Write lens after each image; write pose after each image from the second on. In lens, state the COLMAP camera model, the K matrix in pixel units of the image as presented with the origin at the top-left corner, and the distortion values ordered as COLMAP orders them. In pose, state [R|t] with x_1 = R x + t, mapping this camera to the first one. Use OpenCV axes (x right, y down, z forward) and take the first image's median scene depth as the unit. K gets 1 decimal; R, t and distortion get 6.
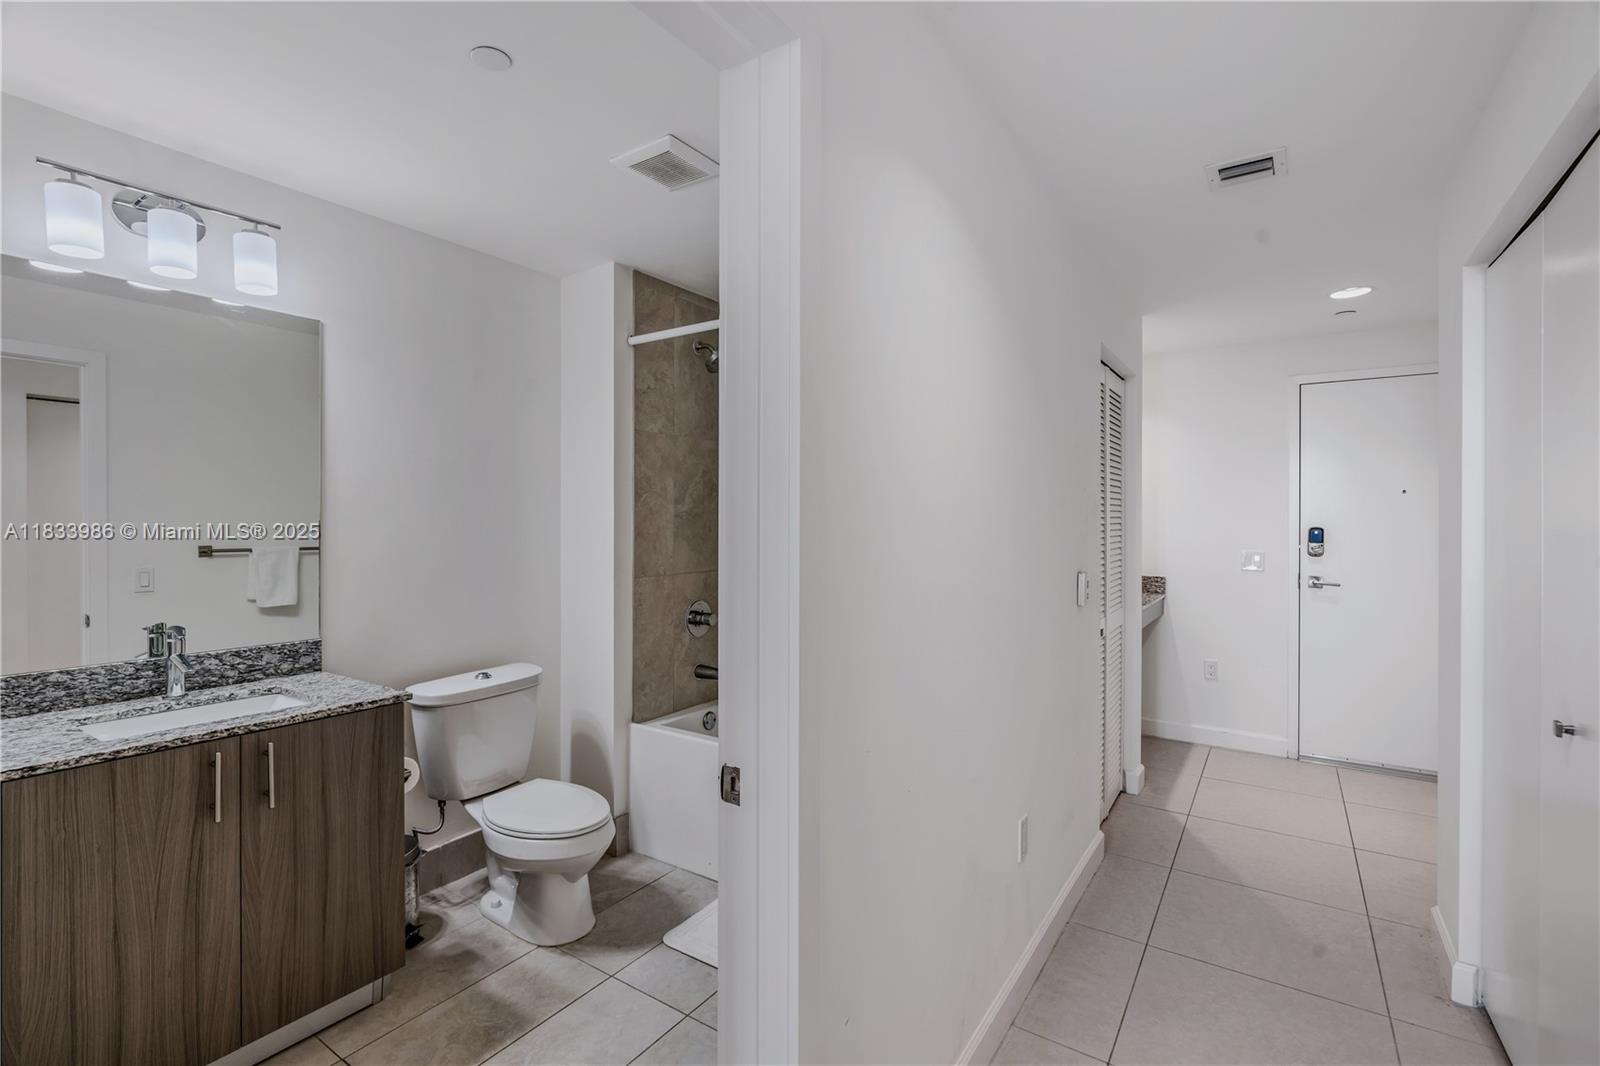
lens RADIAL K [[735.4, 0, 795.3], [0, 735.4, 535.8], [0, 0, 1]] dist [-0.002665, 0.000777]
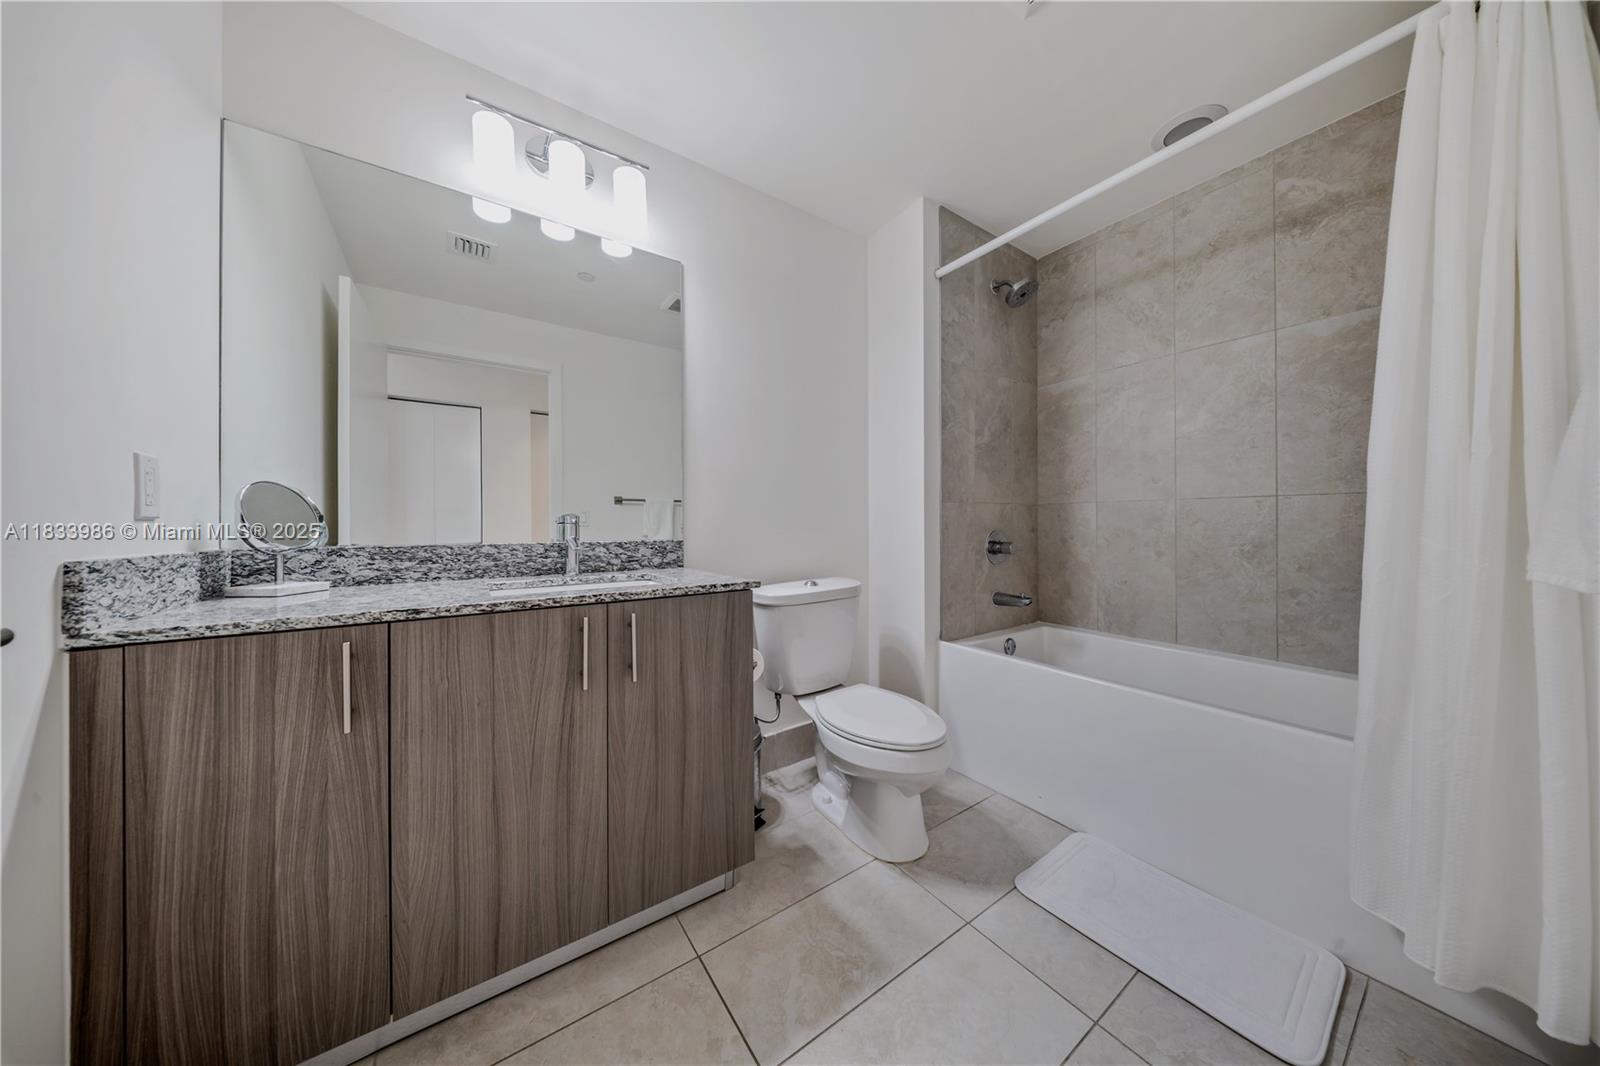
lens RADIAL K [[483.6, 0, 779.6], [0, 483.6, 536.4], [0, 0, 1]] dist [0.007247, -0.000023]
pose [[0.924281, 0.000328, -0.381713, -0.224211], [0.002169, 0.999979, 0.006112, 0.134151], [0.381707, -0.006477, 0.924261, 0.370005]]
